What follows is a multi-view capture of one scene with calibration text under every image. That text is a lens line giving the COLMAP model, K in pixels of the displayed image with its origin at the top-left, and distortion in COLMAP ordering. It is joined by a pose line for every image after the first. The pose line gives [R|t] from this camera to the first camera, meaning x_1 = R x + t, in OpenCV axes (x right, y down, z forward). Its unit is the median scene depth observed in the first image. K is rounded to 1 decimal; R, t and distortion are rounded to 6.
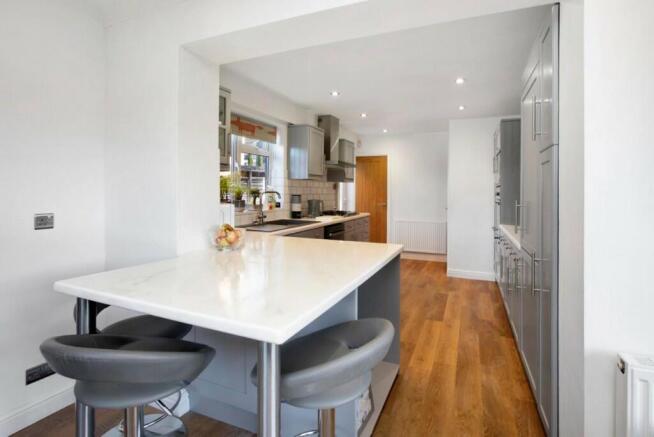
lens RADIAL K [[329.4, 0, 325.7], [0, 329.4, 183.3], [0, 0, 1]] dist [-0.001007, -0.000121]
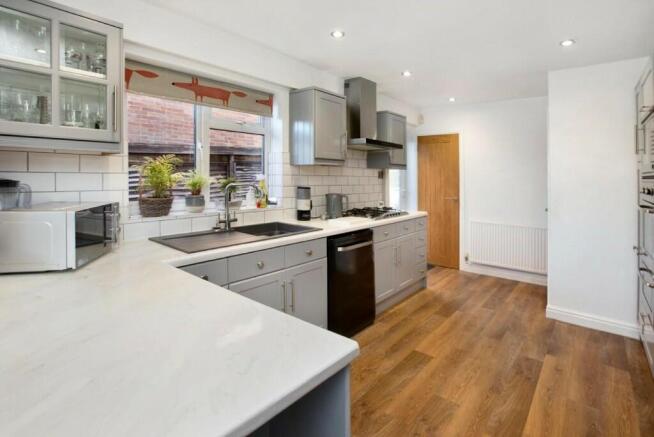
lens RADIAL K [[322.1, 0, 329.9], [0, 322.1, 166.5], [0, 0, 1]] dist [-0.003236, -0.000198]
pose [[0.961556, -0.003669, -0.274586, 0.160830], [0.001094, 0.999954, -0.009531, -0.003473], [0.274608, 0.008864, 0.961515, 0.334985]]
